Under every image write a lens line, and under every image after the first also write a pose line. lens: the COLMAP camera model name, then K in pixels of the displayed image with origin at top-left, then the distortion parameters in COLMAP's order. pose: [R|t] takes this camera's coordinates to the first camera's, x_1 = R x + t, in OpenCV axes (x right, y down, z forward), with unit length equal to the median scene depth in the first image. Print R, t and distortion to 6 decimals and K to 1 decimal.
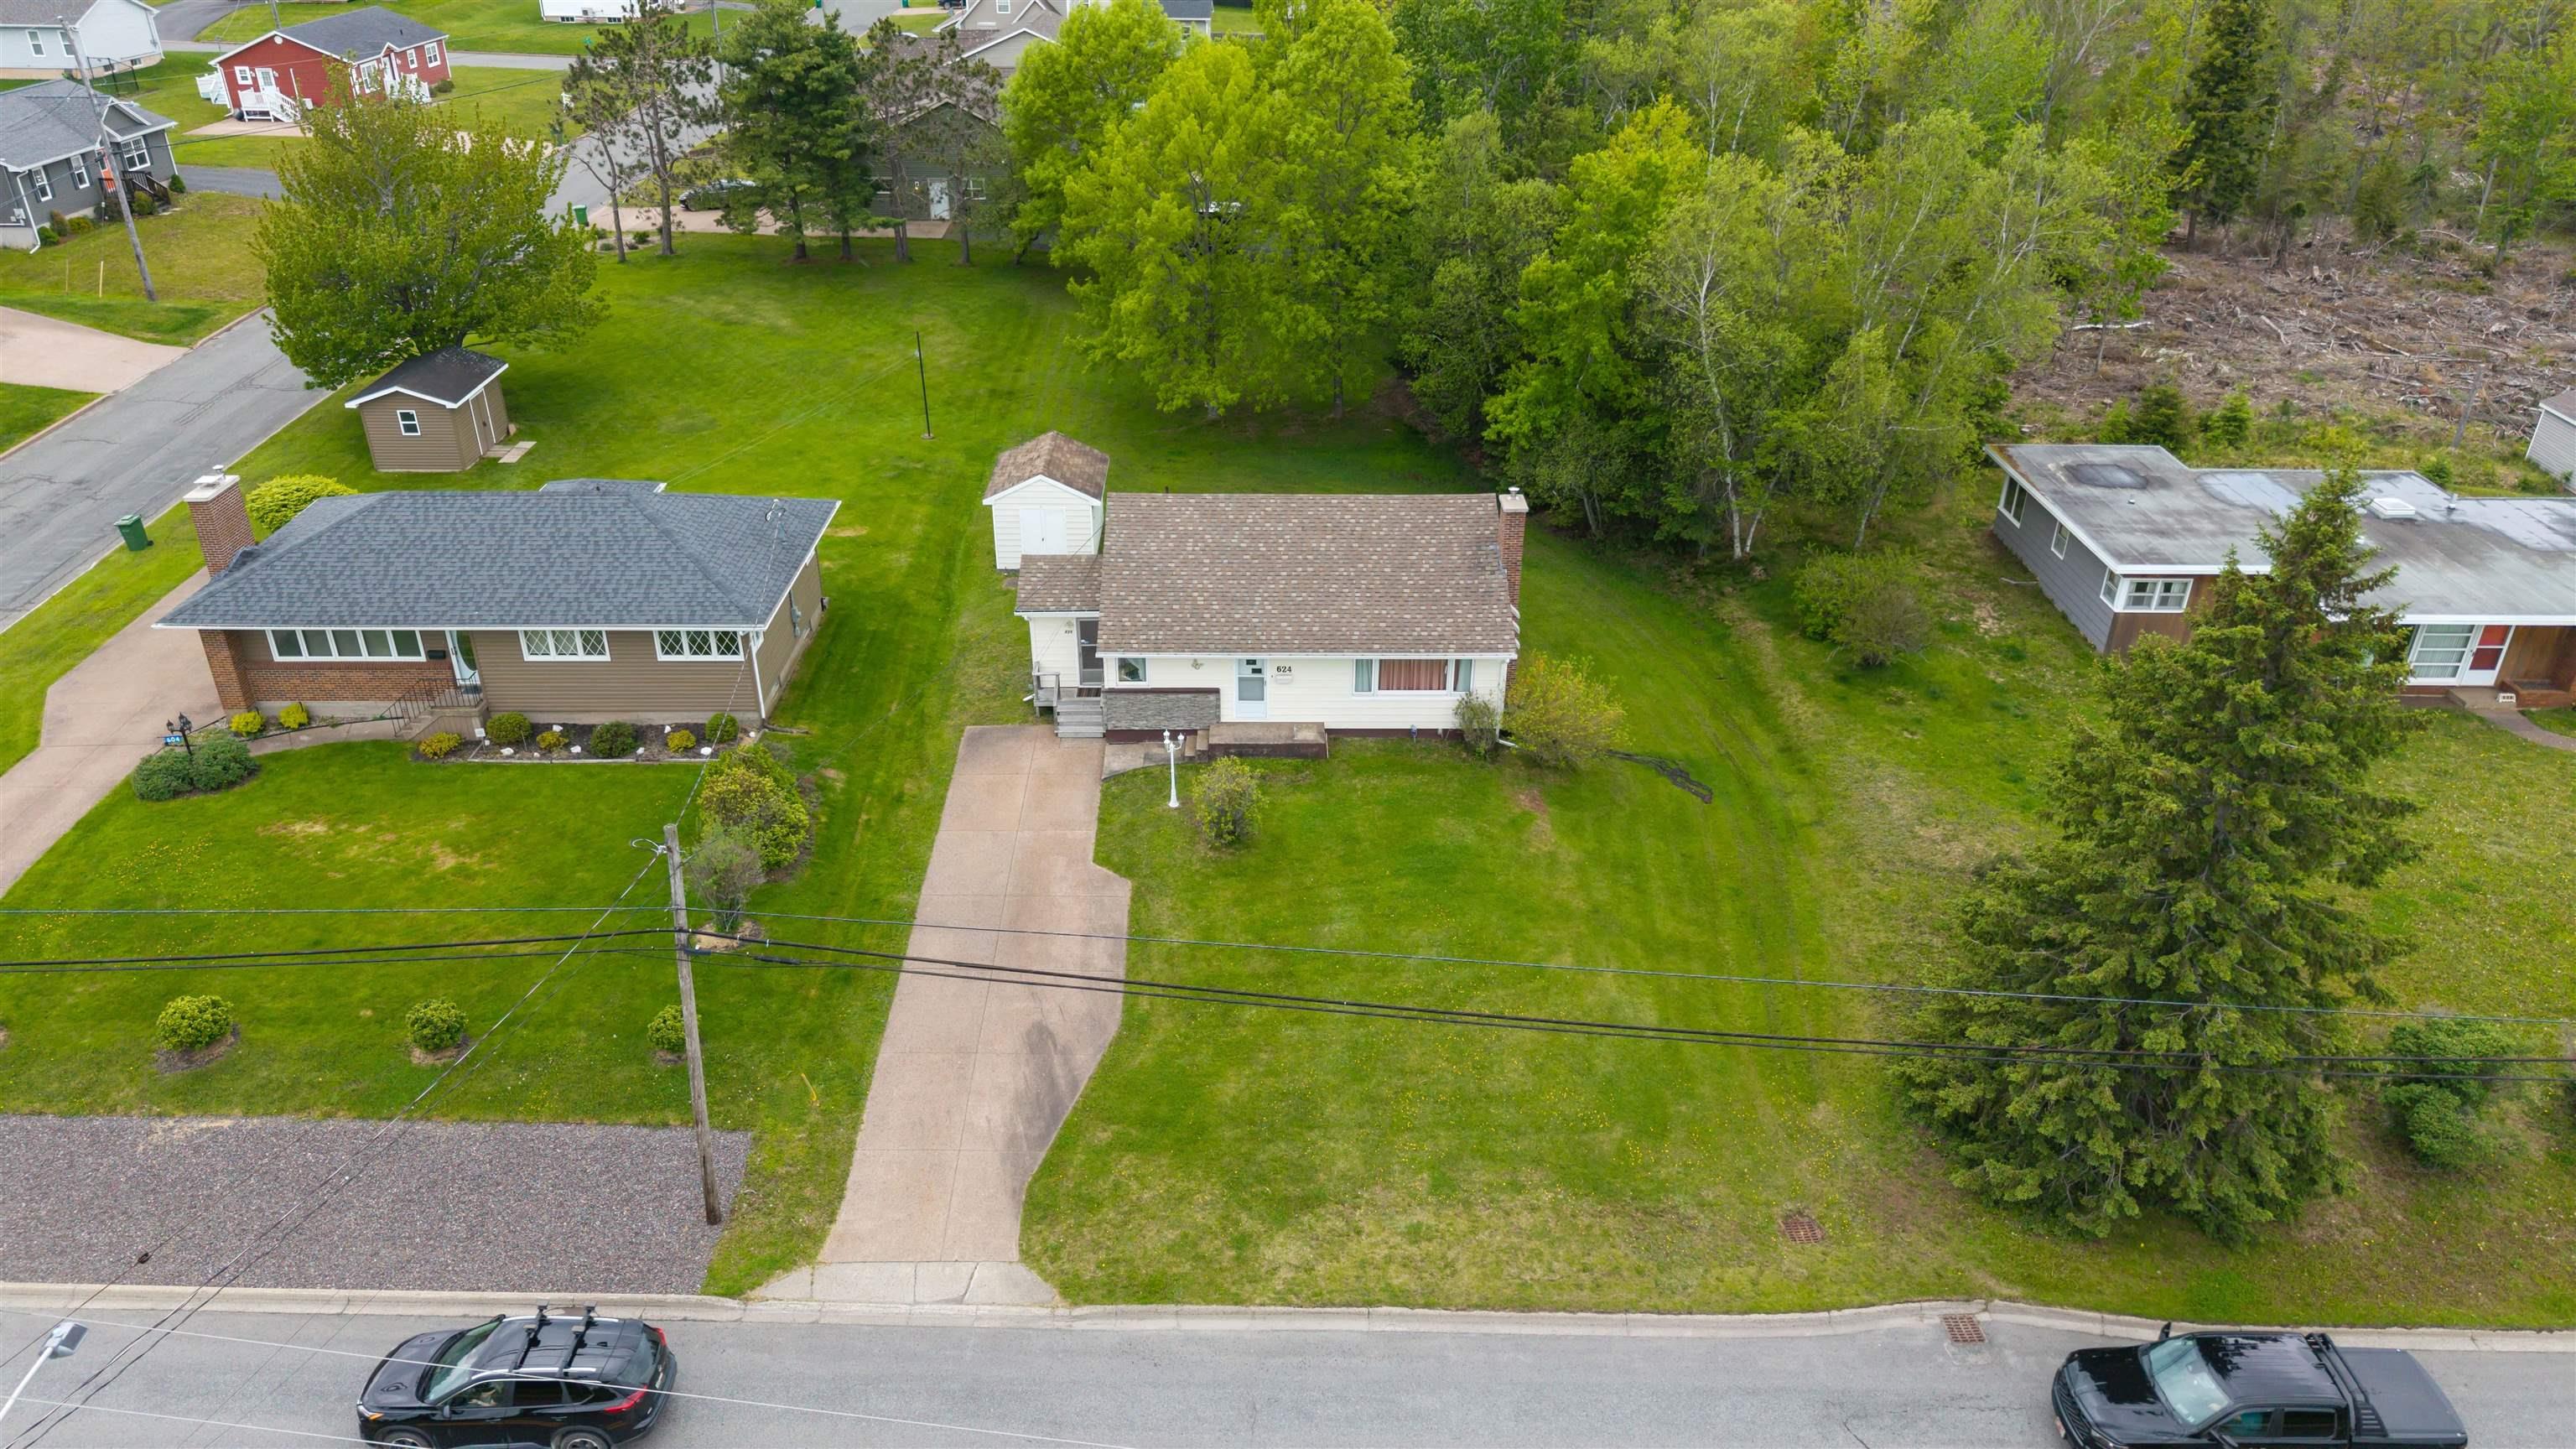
lens RADIAL K [[1743.4, 0, 1239.4], [0, 1743.4, 771.1], [0, 0, 1]] dist [0.003519, -0.000331]
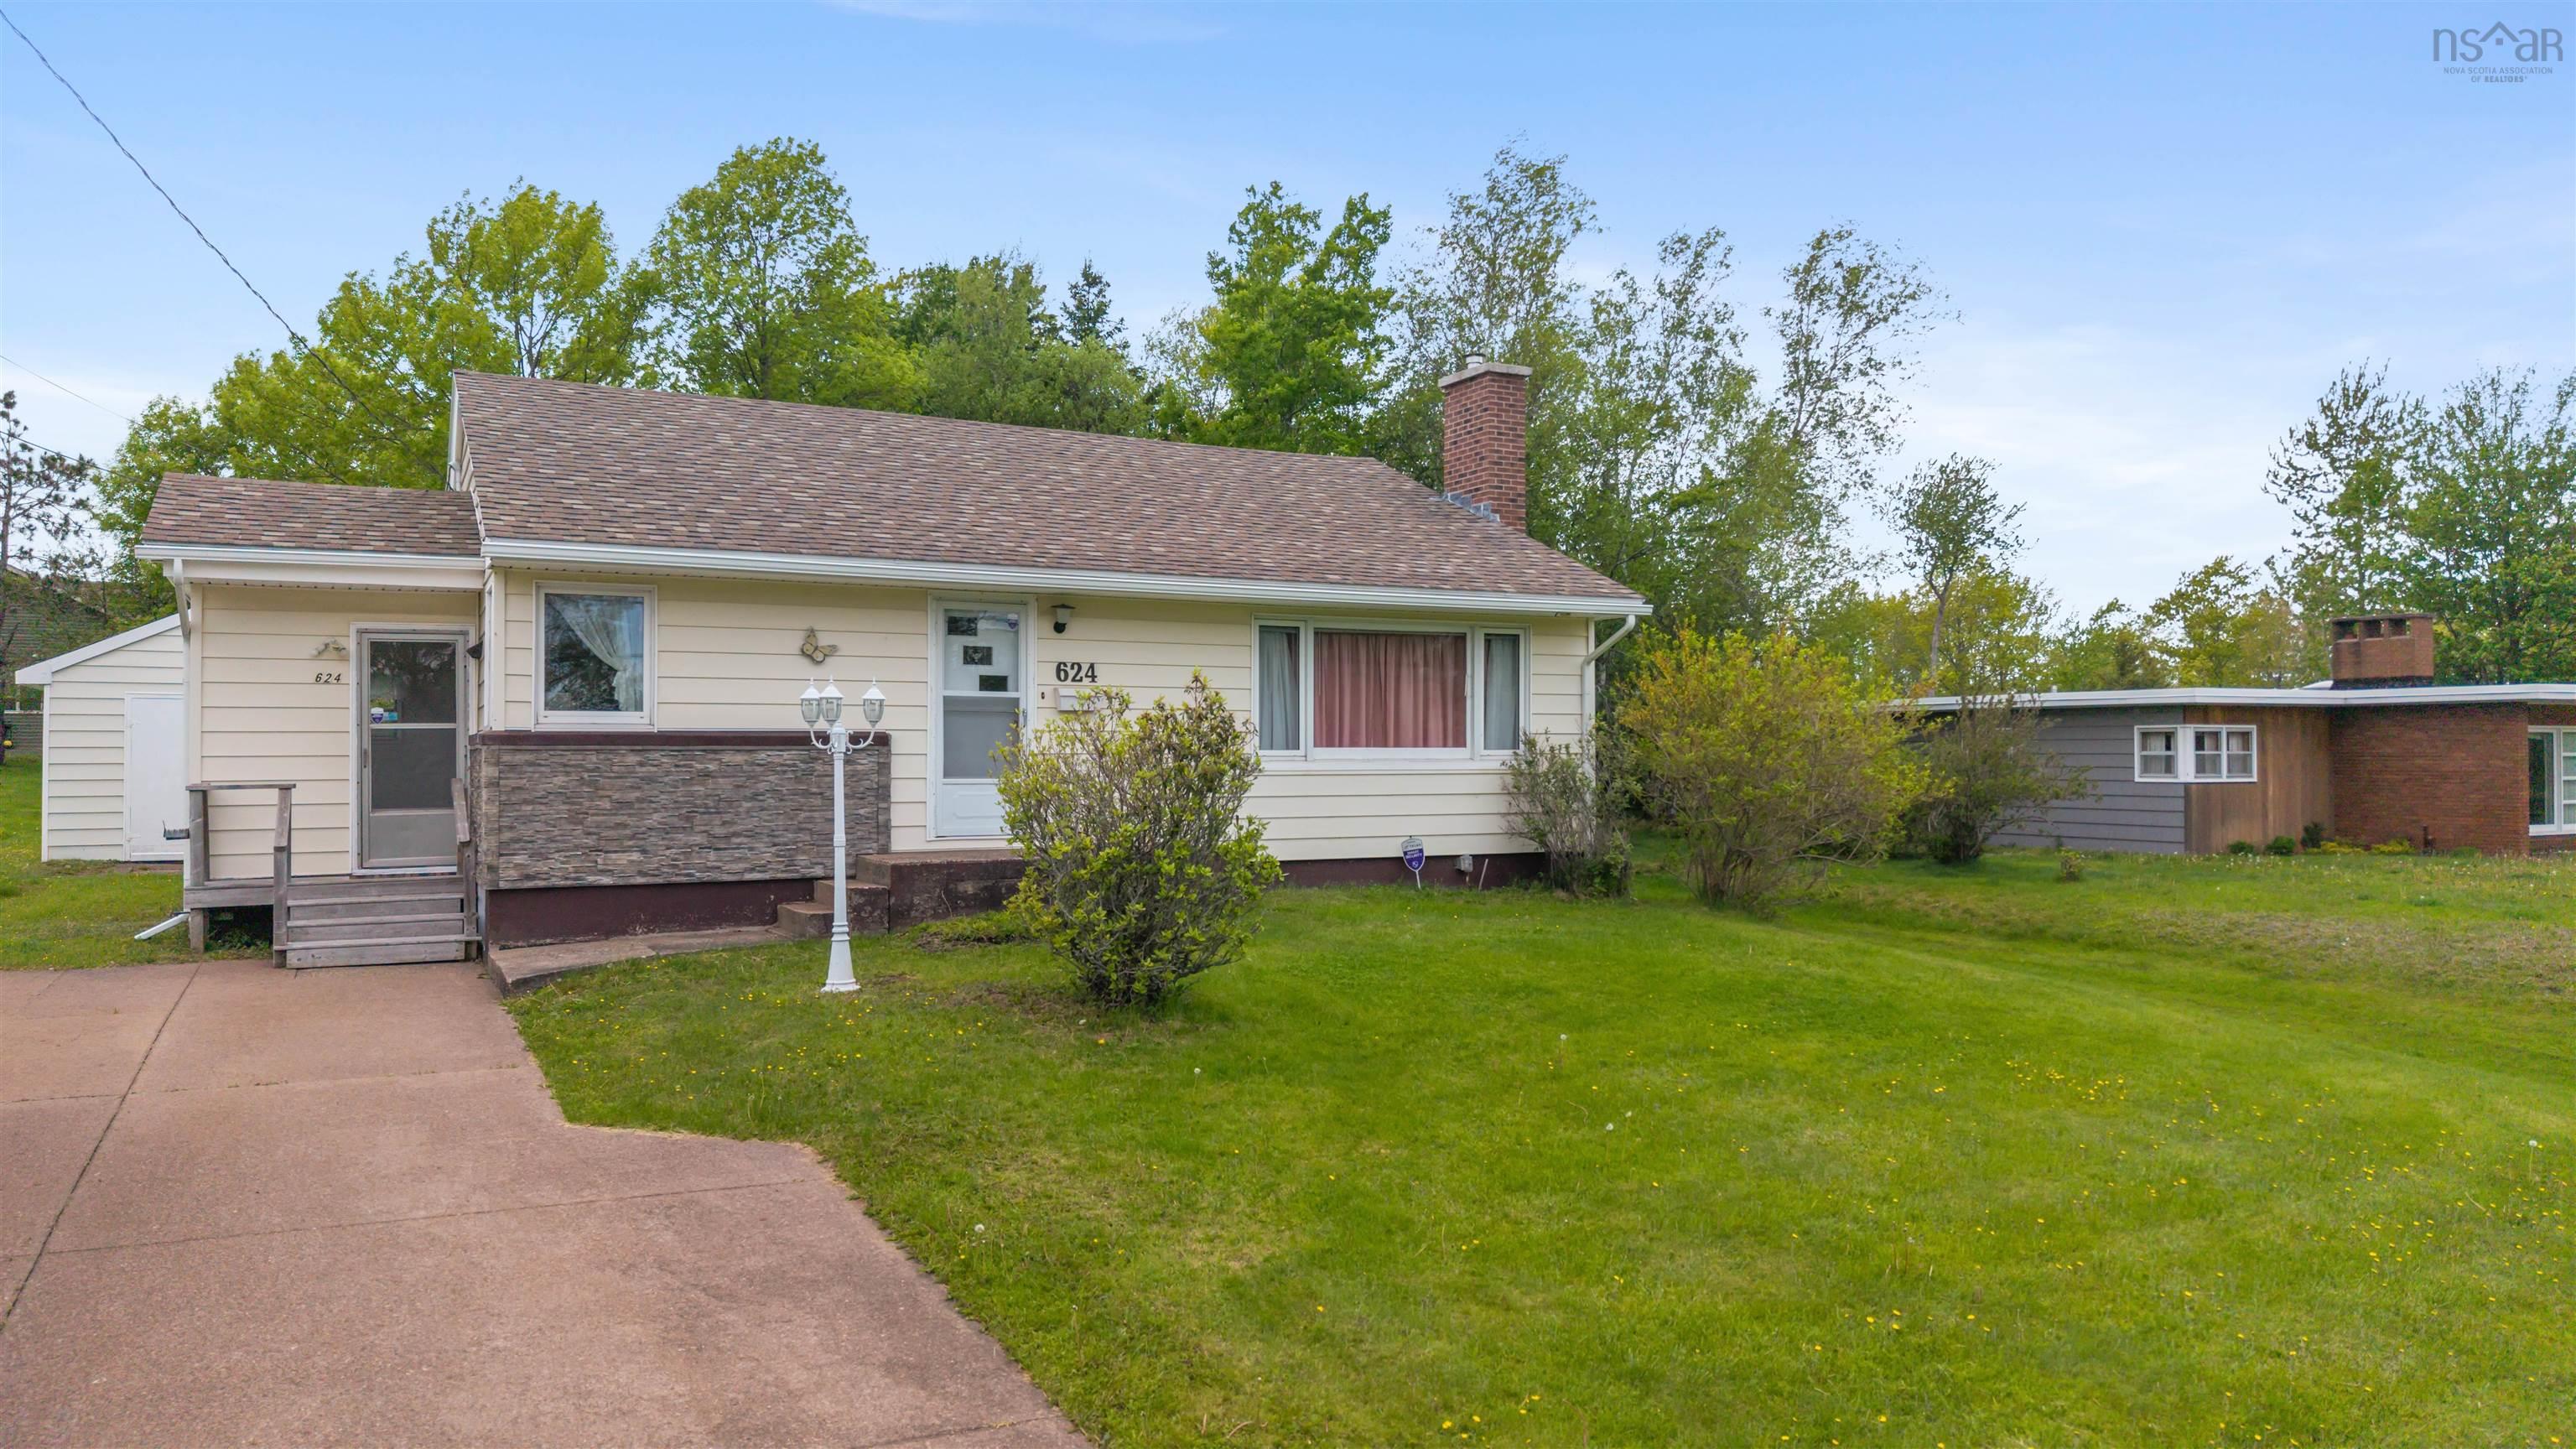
lens RADIAL K [[1721.9, 0, 1288.0], [0, 1721.9, 724.5], [0, 0, 1]] dist [-0.020916, -0.002319]
pose [[0.874471, 0.020121, 0.484661, -0.099832], [0.239359, 0.851130, -0.467209, 0.116108], [-0.421910, 0.524569, 0.739472, 0.735401]]
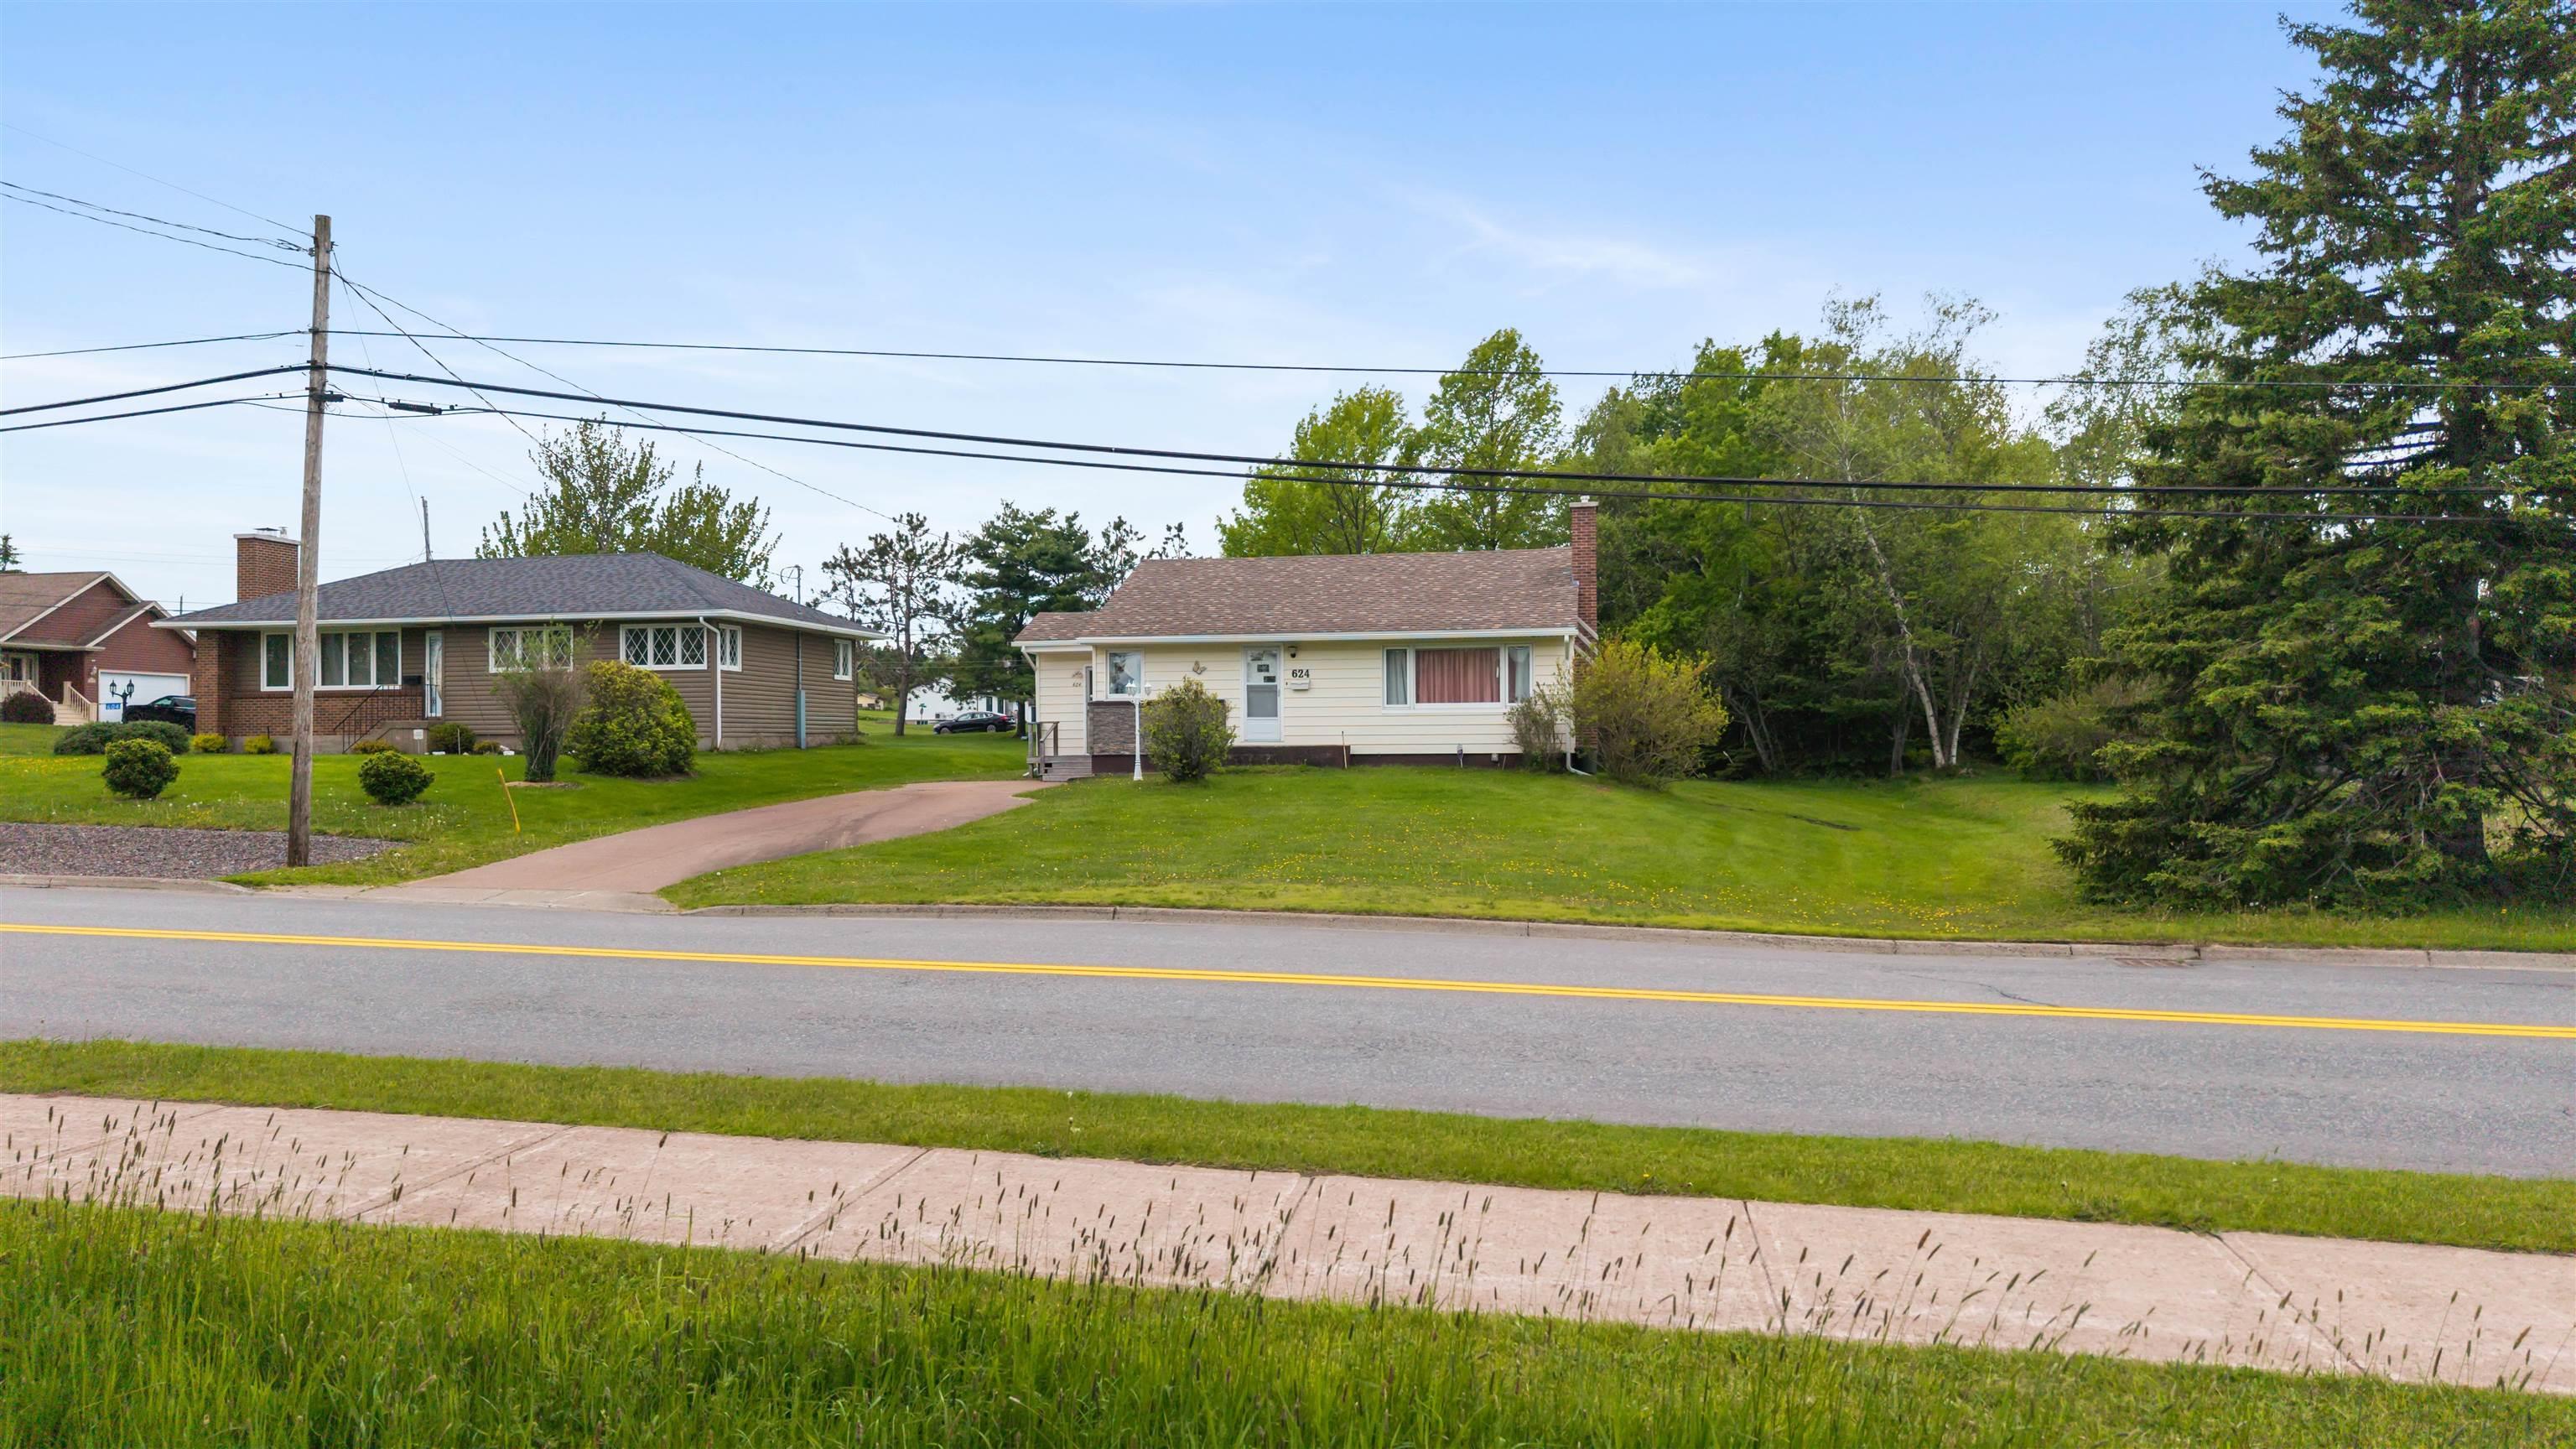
lens RADIAL K [[1743.4, 0, 1239.4], [0, 1743.4, 771.1], [0, 0, 1]] dist [0.003519, -0.000331]
pose [[0.977662, 0.009997, -0.209946, 0.169612], [-0.113700, 0.865255, -0.488268, 0.384556], [0.176776, 0.501232, 0.847064, 0.318415]]
